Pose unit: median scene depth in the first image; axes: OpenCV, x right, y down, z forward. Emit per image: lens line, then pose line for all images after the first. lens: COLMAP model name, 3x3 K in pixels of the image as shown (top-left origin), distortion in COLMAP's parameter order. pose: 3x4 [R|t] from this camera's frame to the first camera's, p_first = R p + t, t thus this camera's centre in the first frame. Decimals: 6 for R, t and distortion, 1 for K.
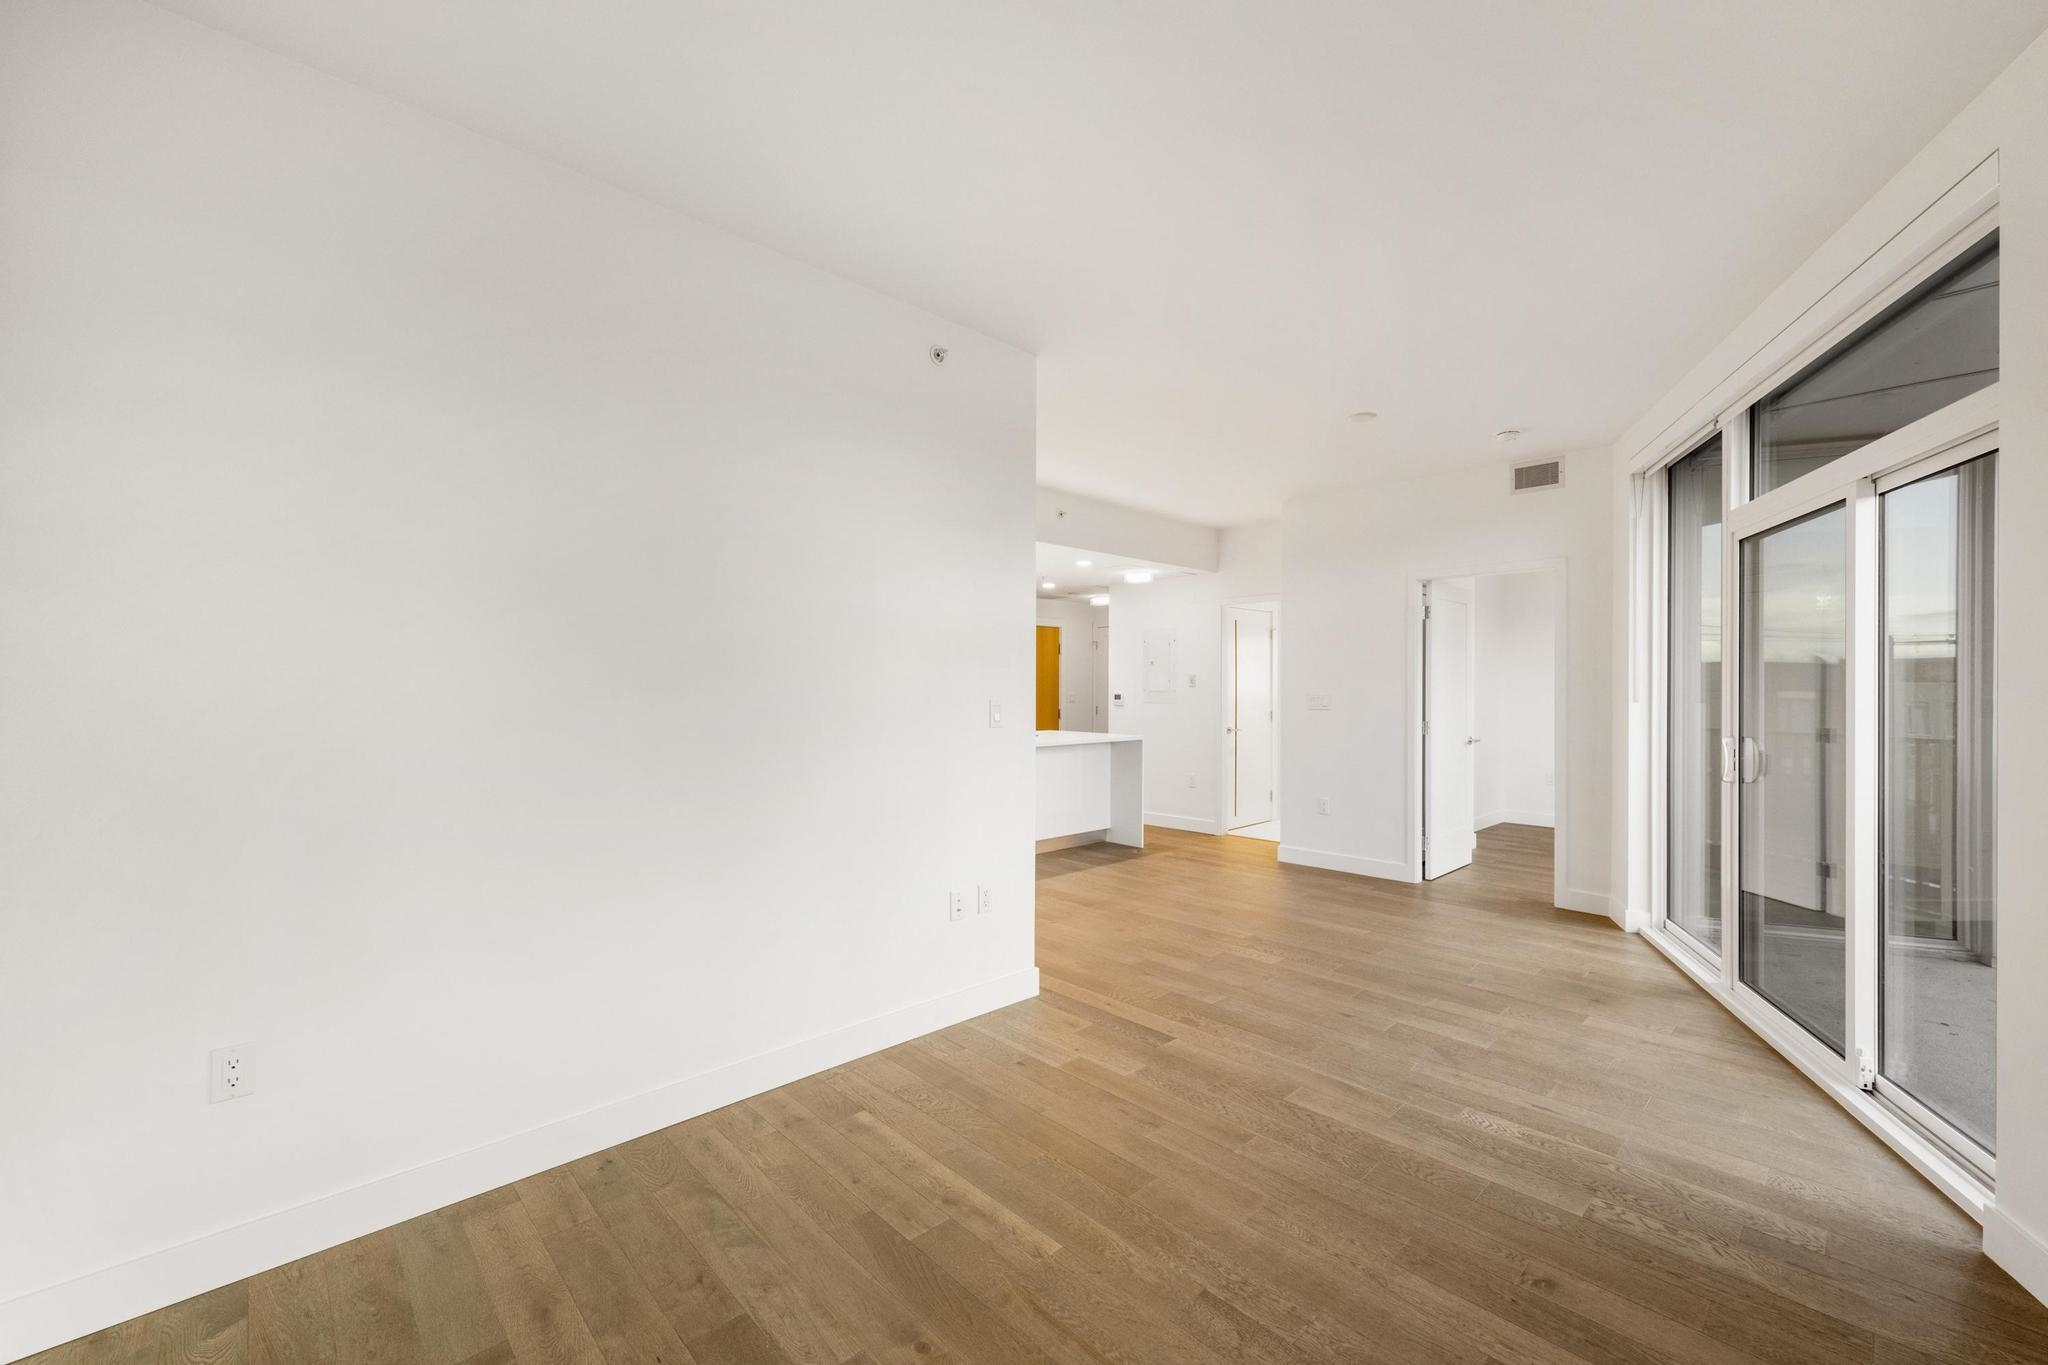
lens RADIAL K [[818.6, 0, 1021.0], [0, 818.6, 693.1], [0, 0, 1]] dist [0.000446, -0.000034]
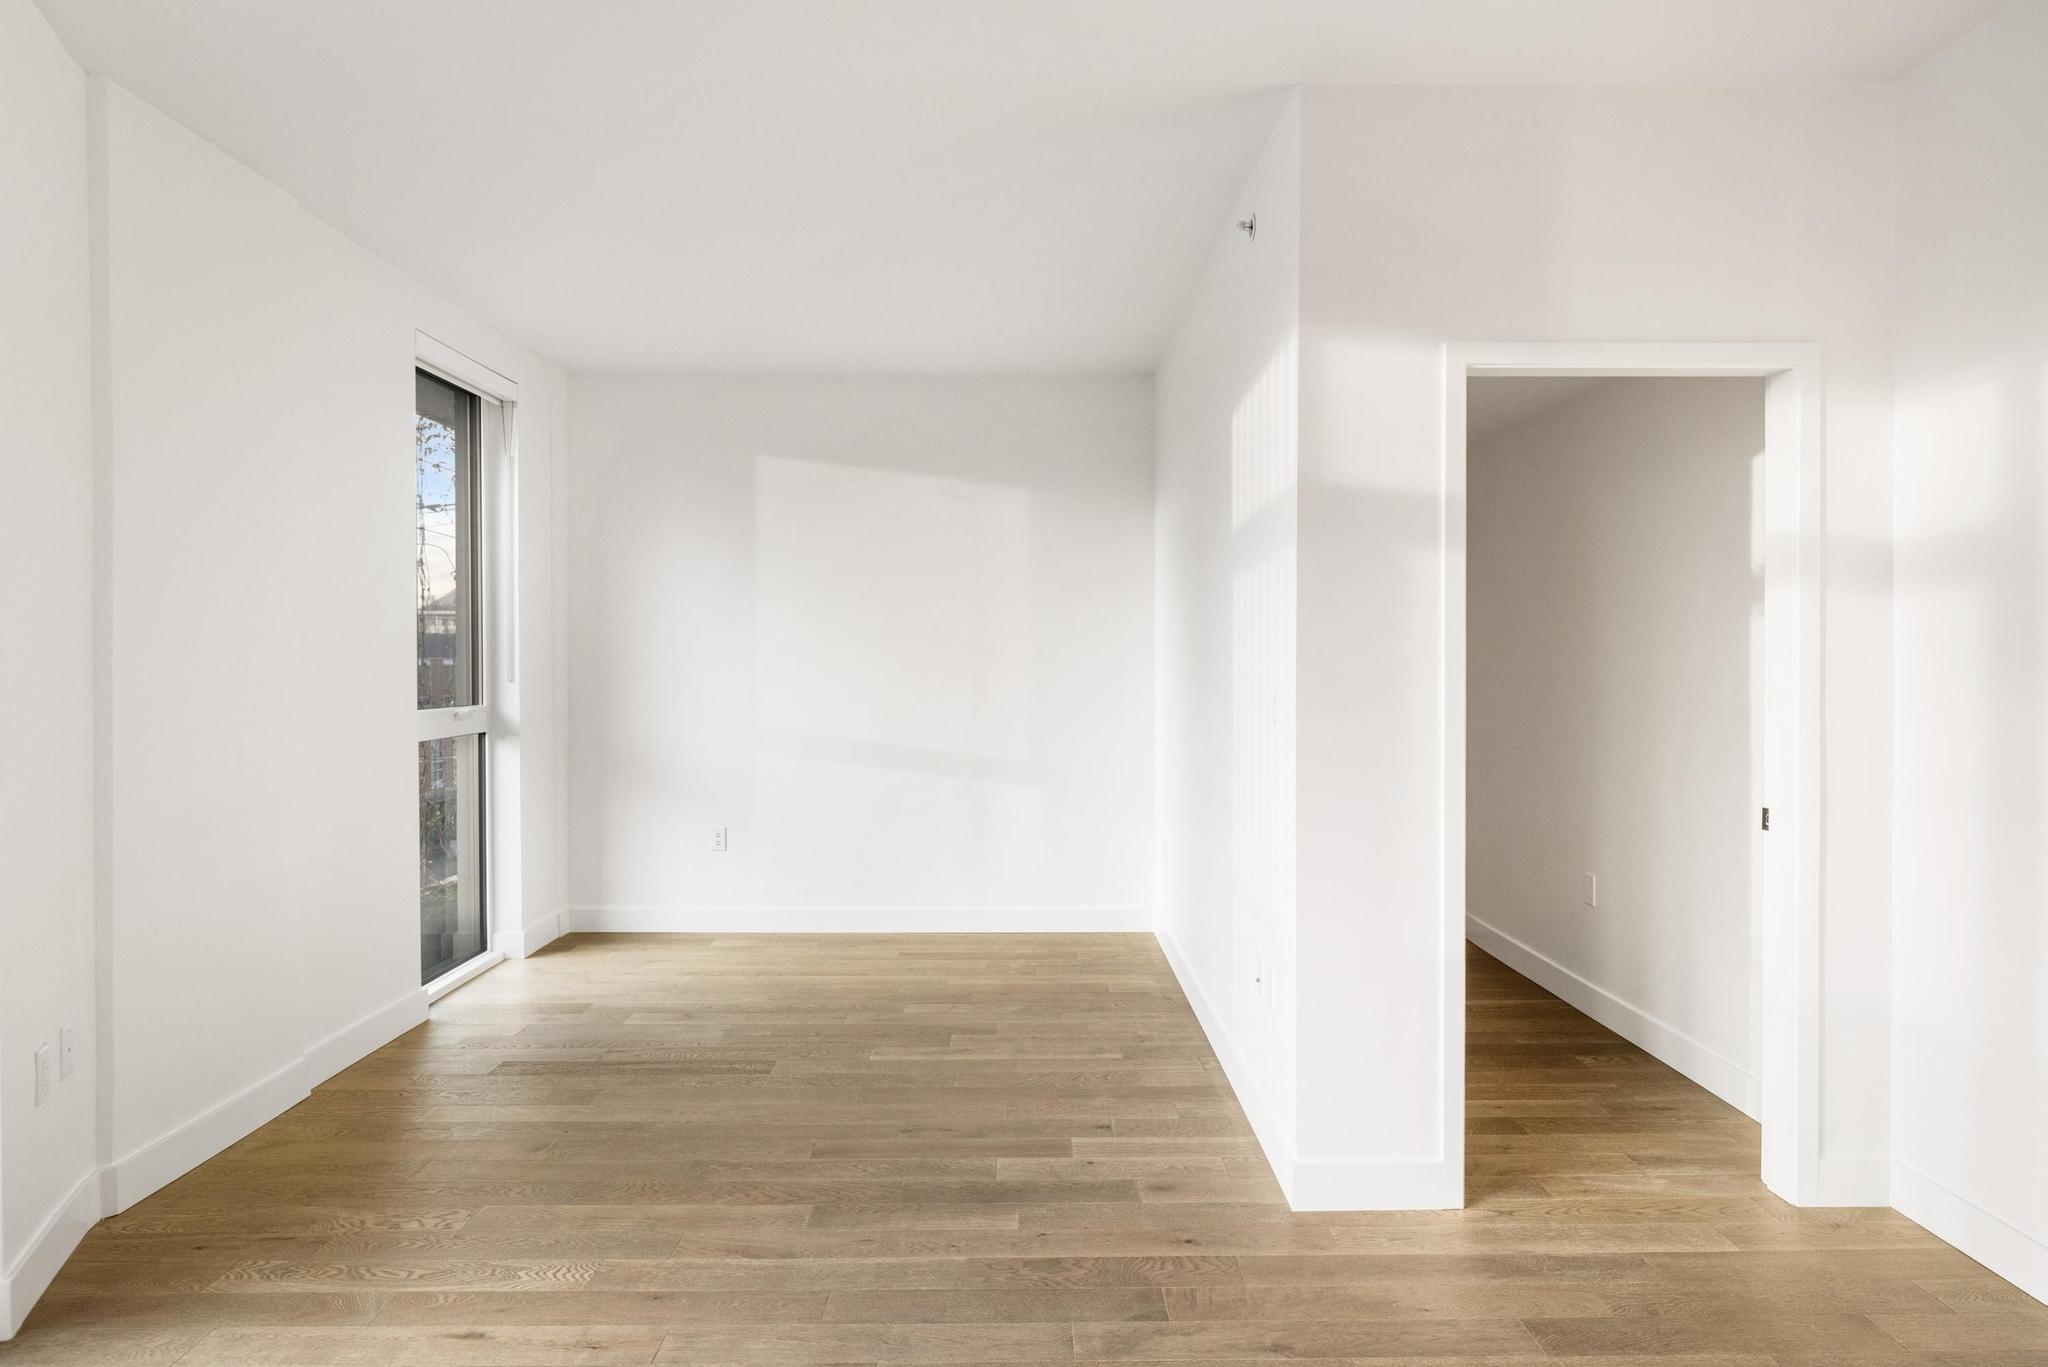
lens RADIAL K [[1136.2, 0, 1028.0], [0, 1136.2, 670.7], [0, 0, 1]] dist [-0.002884, 0.002079]
pose [[-0.678166, 0.005080, -0.734891, 0.533456], [-0.005450, 0.999914, 0.011942, -0.010310], [0.734888, 0.012104, -0.678080, 1.030800]]
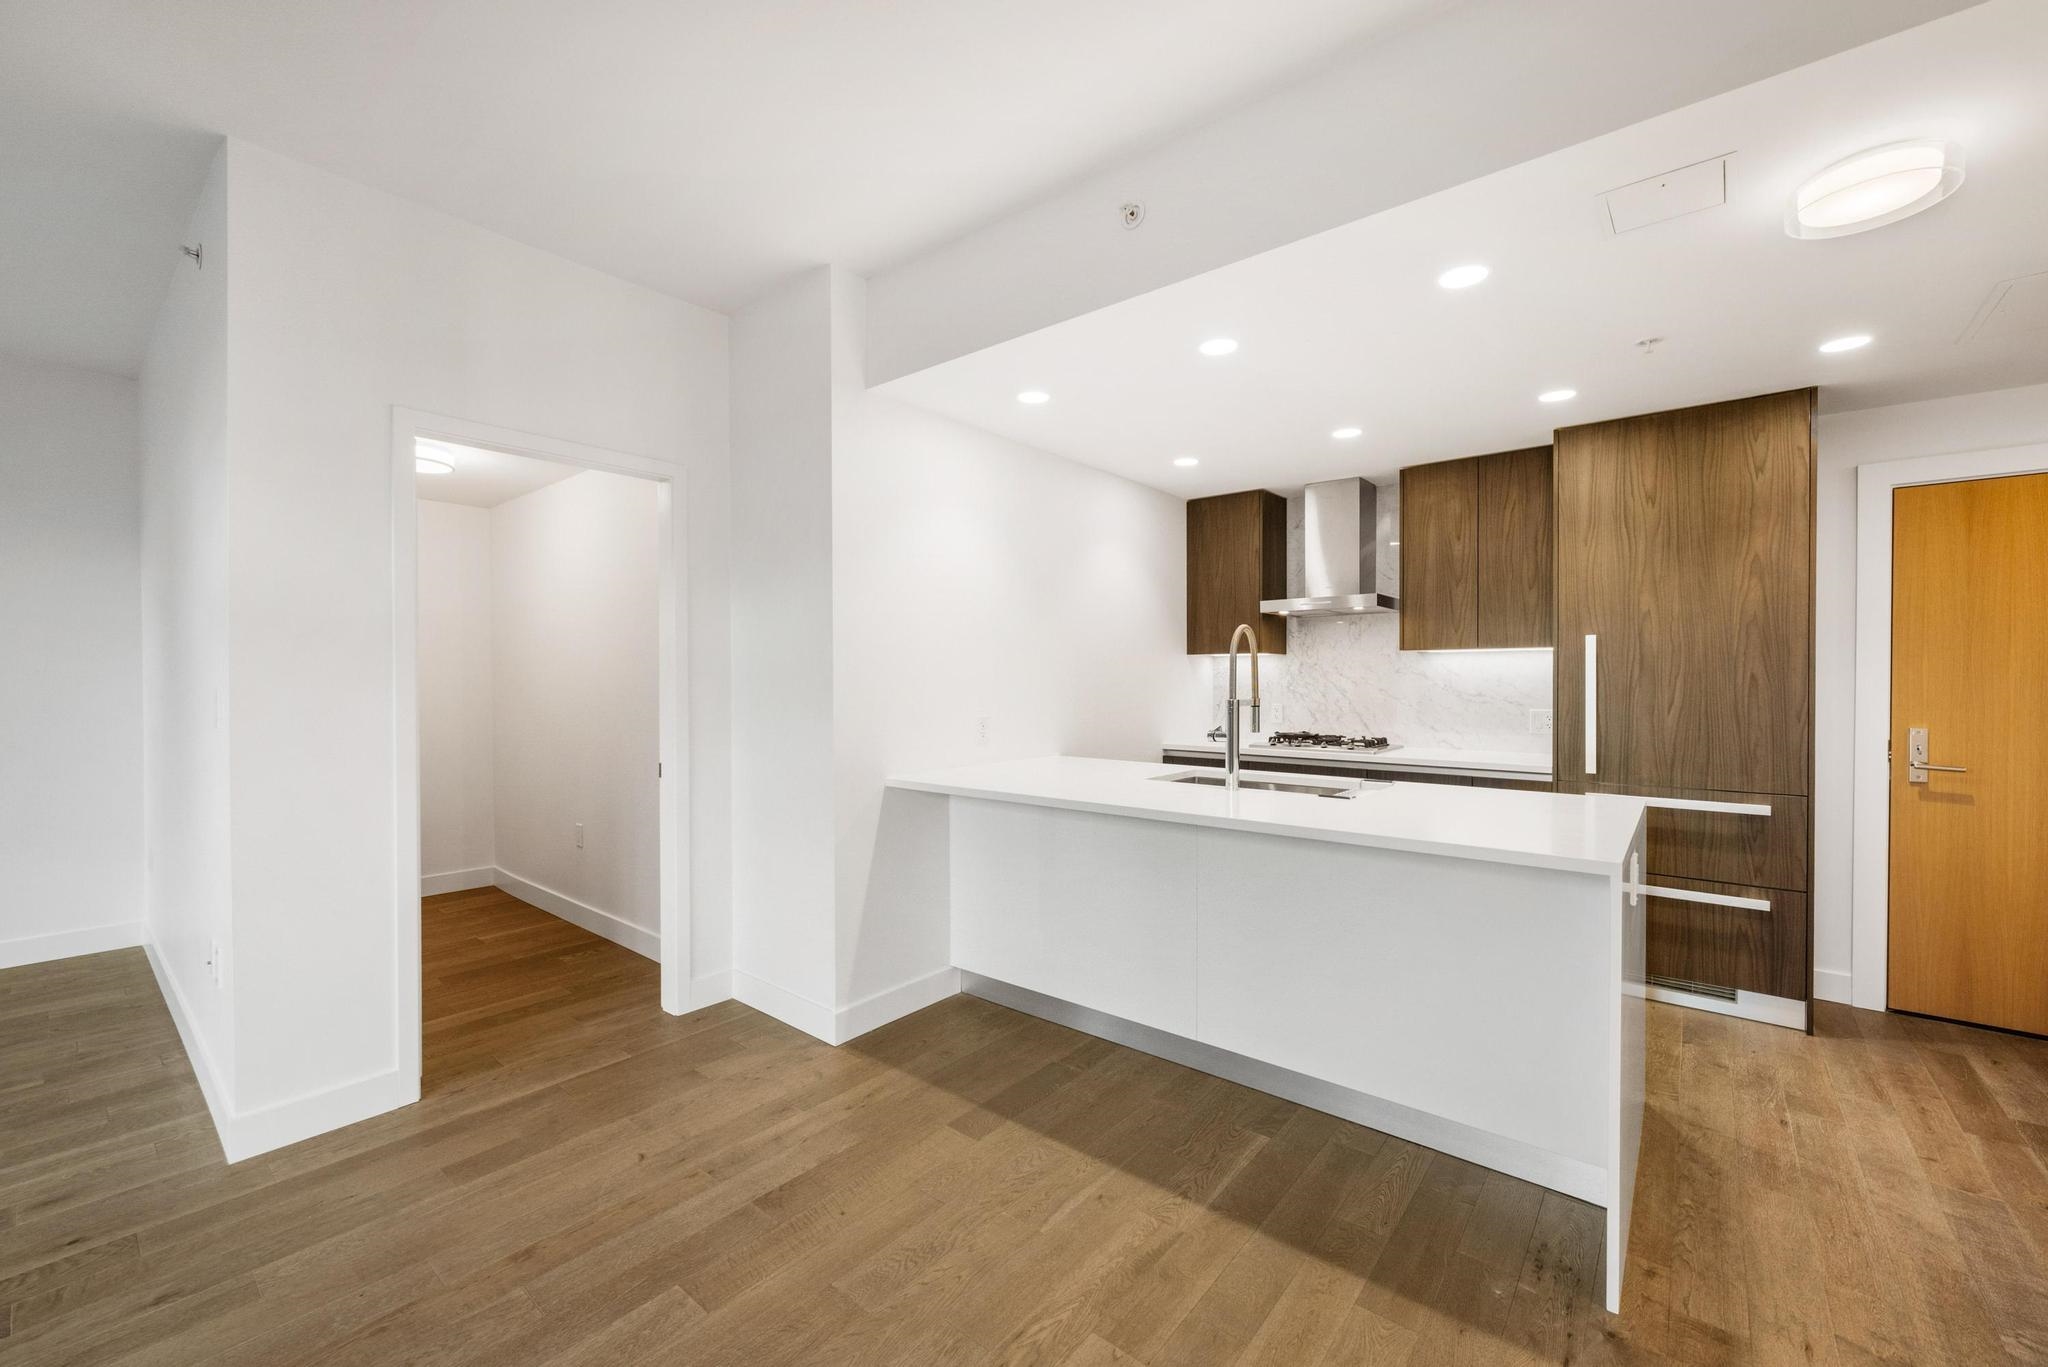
lens RADIAL K [[818.6, 0, 1033.0], [0, 818.6, 688.8], [0, 0, 1]] dist [0.000446, -0.000034]
pose [[0.126485, 0.010098, -0.991917, 0.526427], [-0.006371, 0.999936, 0.009367, -0.001703], [0.991948, 0.005134, 0.126541, 1.128386]]
